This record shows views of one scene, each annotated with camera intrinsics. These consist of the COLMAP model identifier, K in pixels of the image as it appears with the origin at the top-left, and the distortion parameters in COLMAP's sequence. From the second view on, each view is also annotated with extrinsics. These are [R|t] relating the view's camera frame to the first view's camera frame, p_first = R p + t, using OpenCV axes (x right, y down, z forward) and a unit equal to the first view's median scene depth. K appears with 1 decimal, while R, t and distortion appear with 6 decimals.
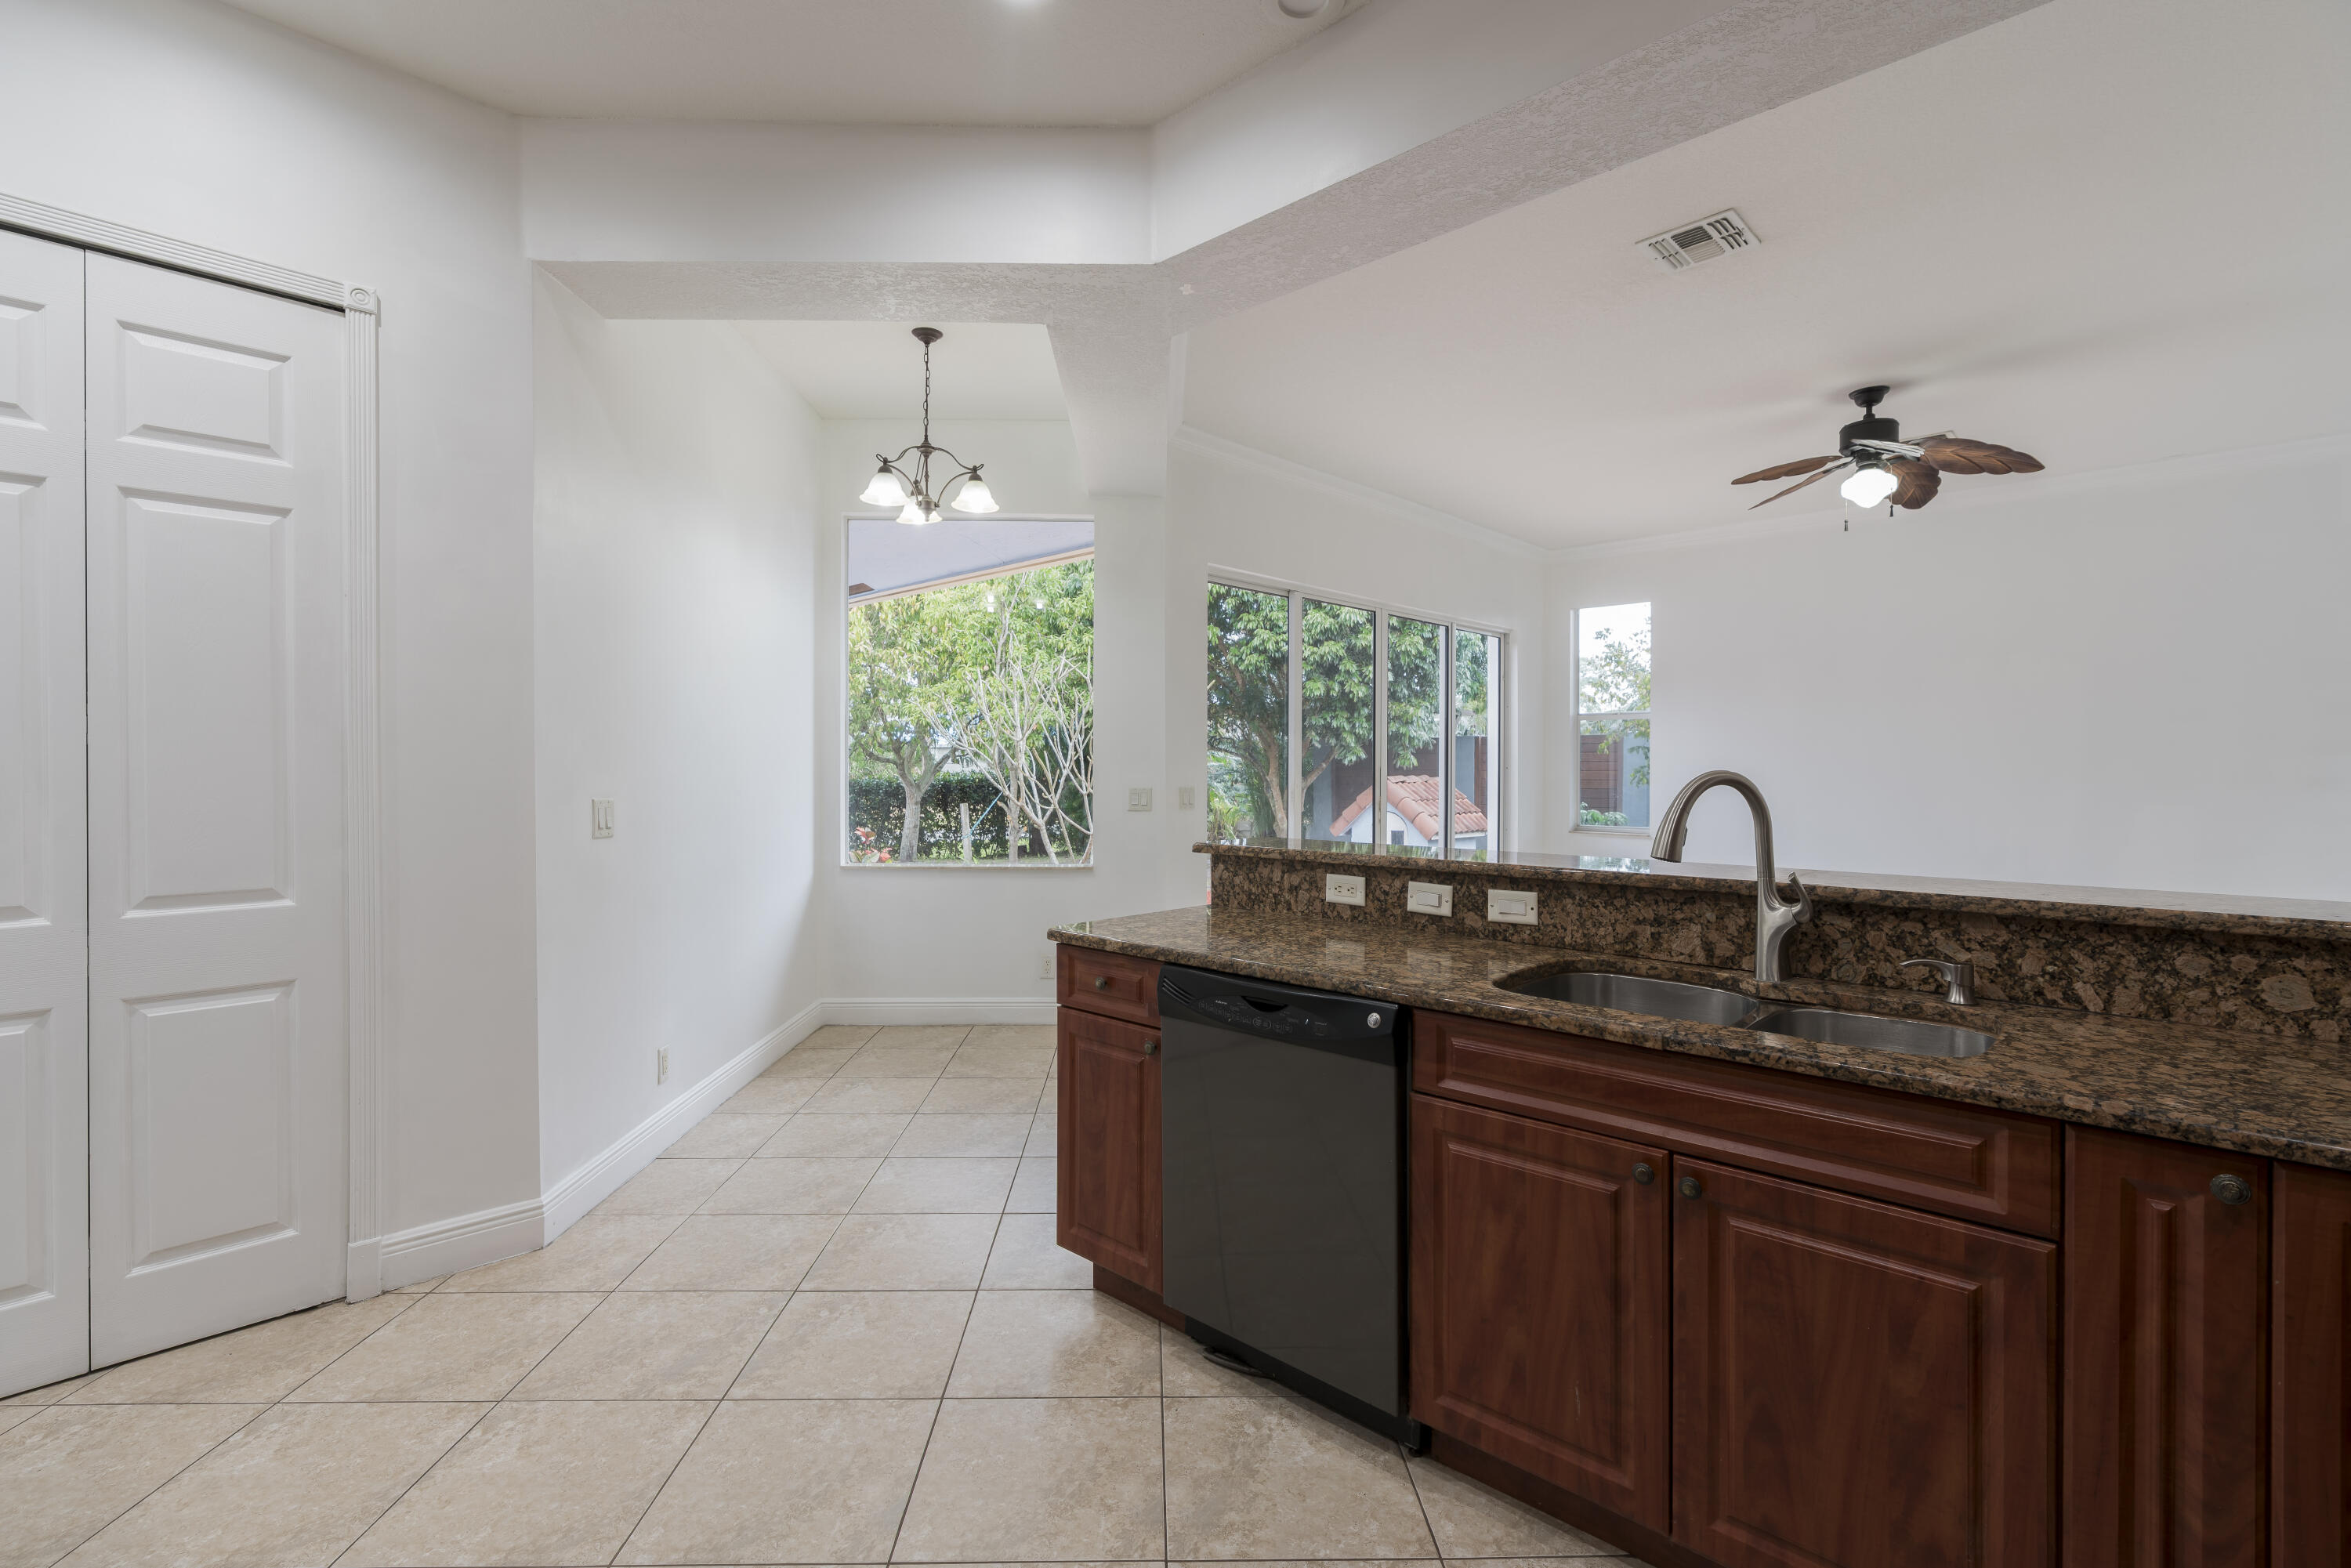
lens RADIAL K [[1052.0, 0, 1171.8], [0, 1052.0, 776.1], [0, 0, 1]] dist [-0.014479, 0.007097]
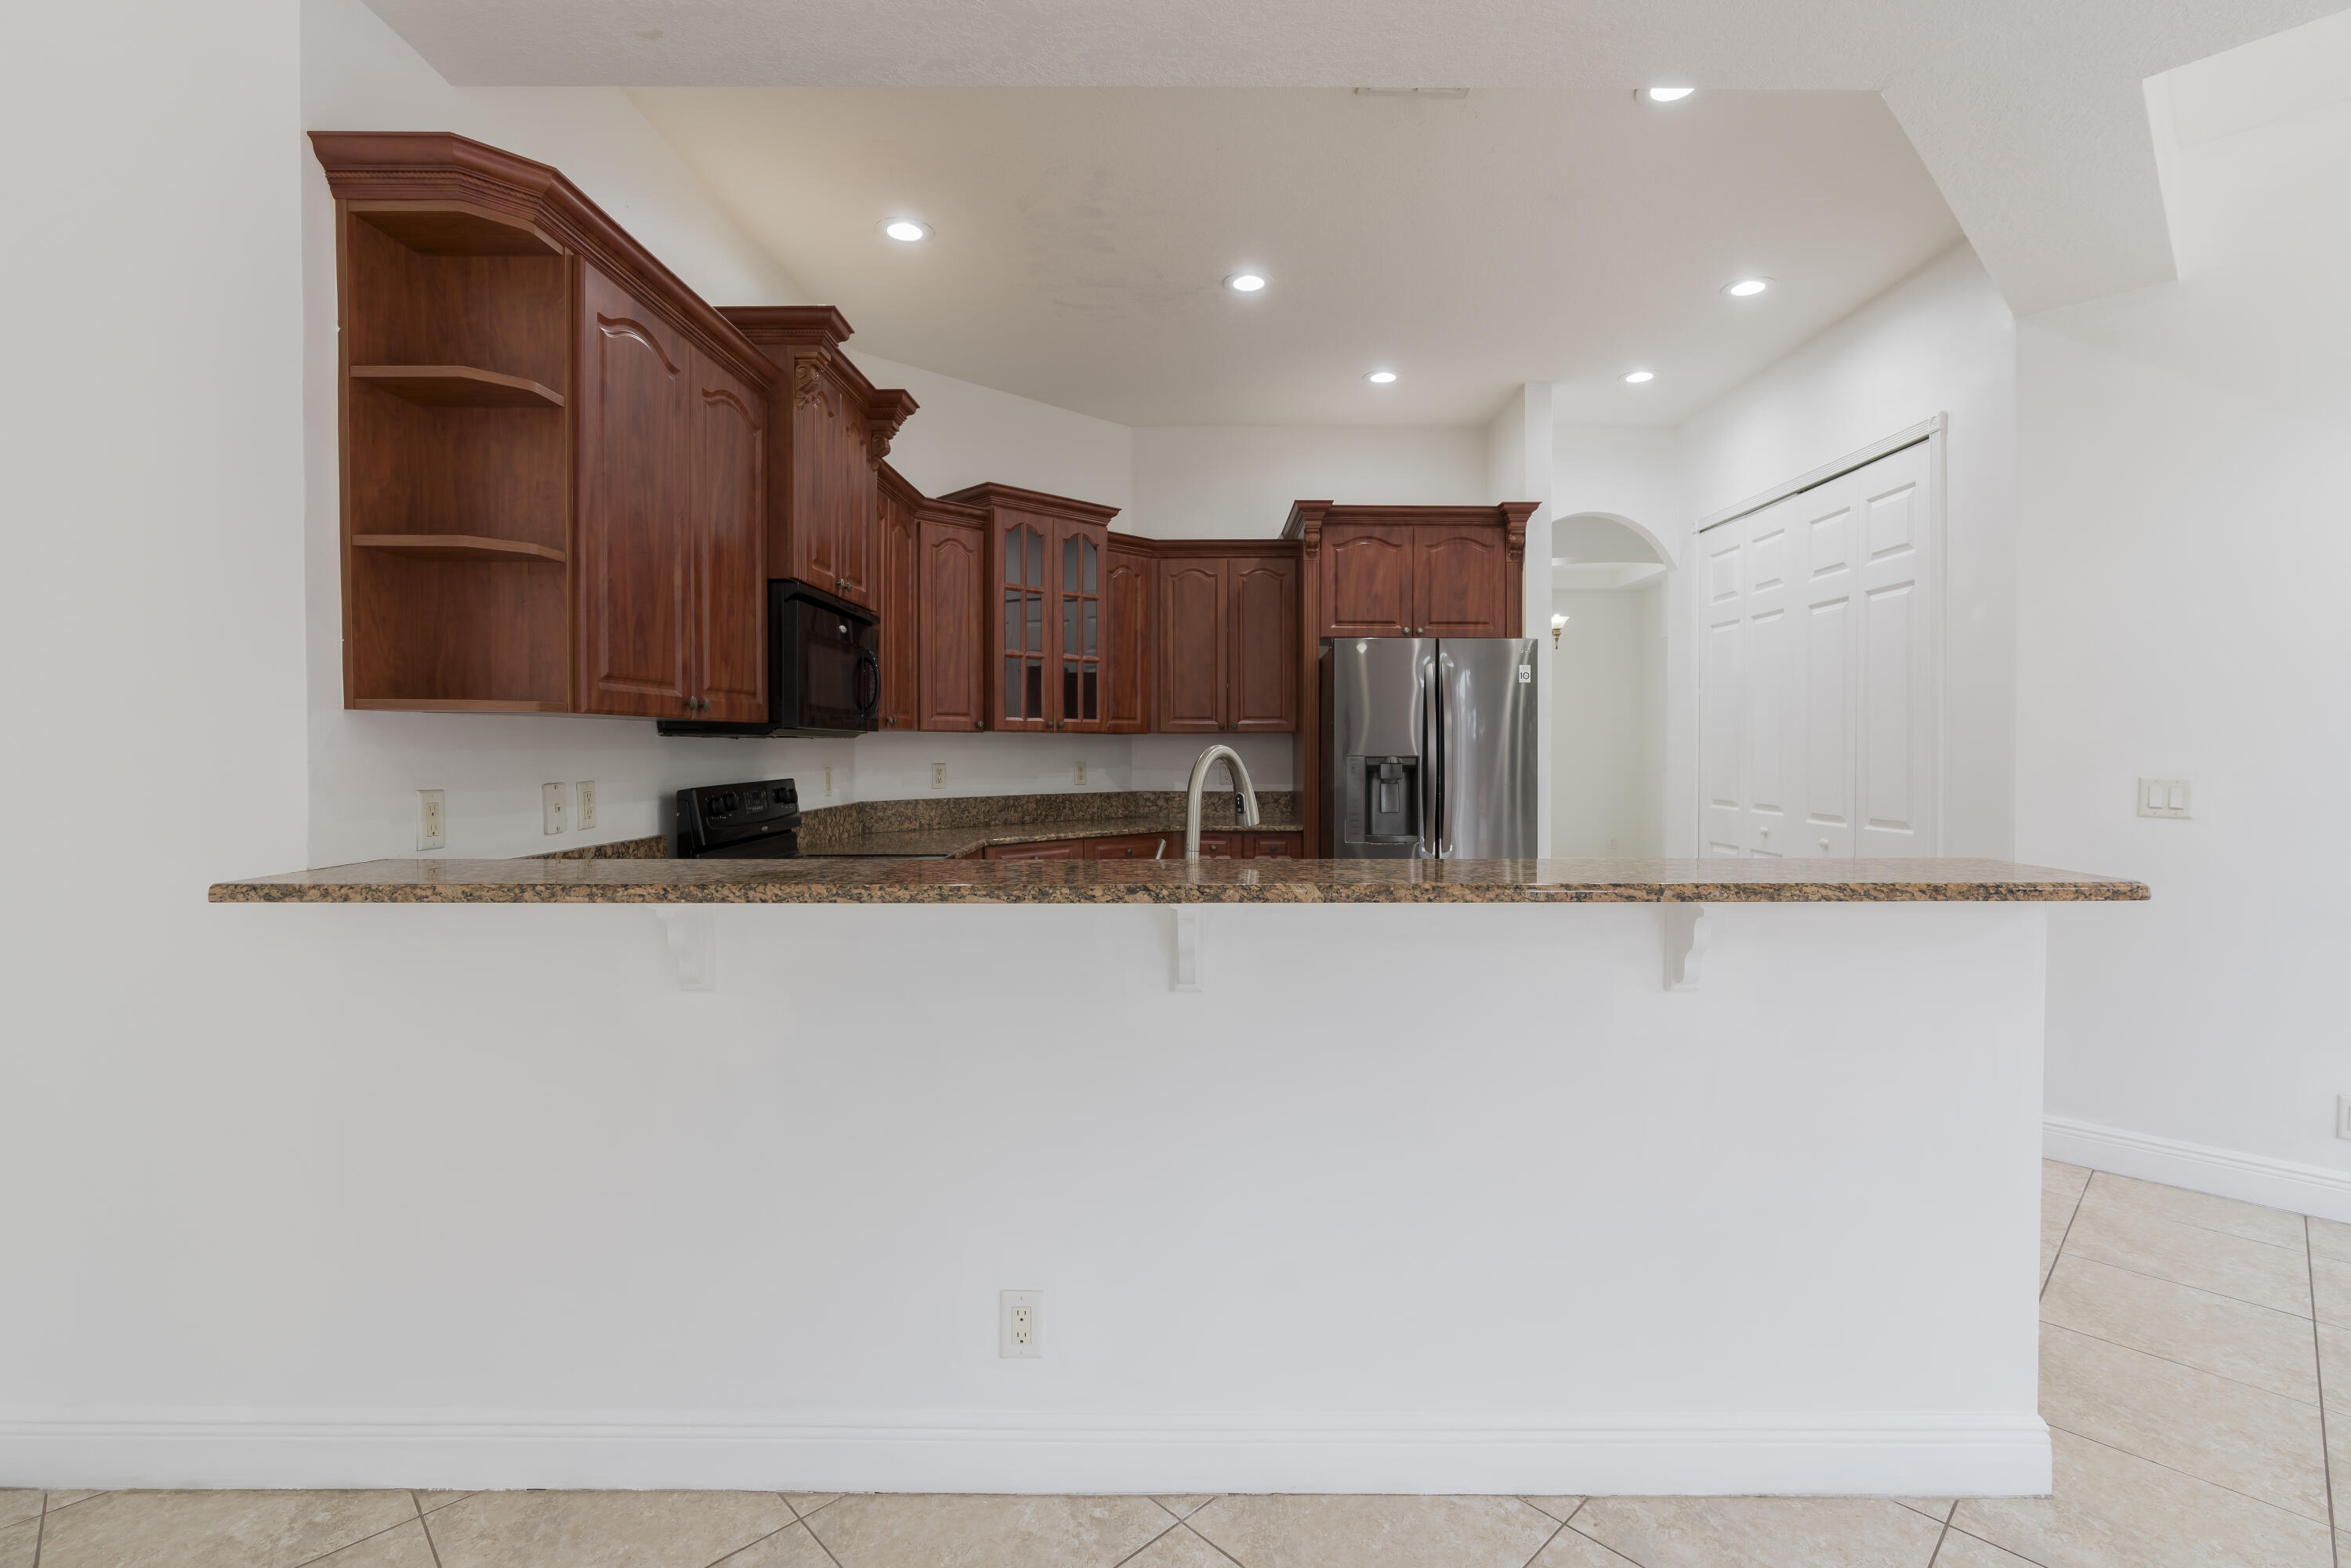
lens RADIAL K [[1068.1, 0, 1196.5], [0, 1068.1, 765.9], [0, 0, 1]] dist [-0.014046, 0.005407]
pose [[-0.726605, 0.010405, -0.686976, 1.064857], [-0.007582, 0.999703, 0.023160, -0.007788], [0.687013, 0.022037, -0.726310, 1.463668]]
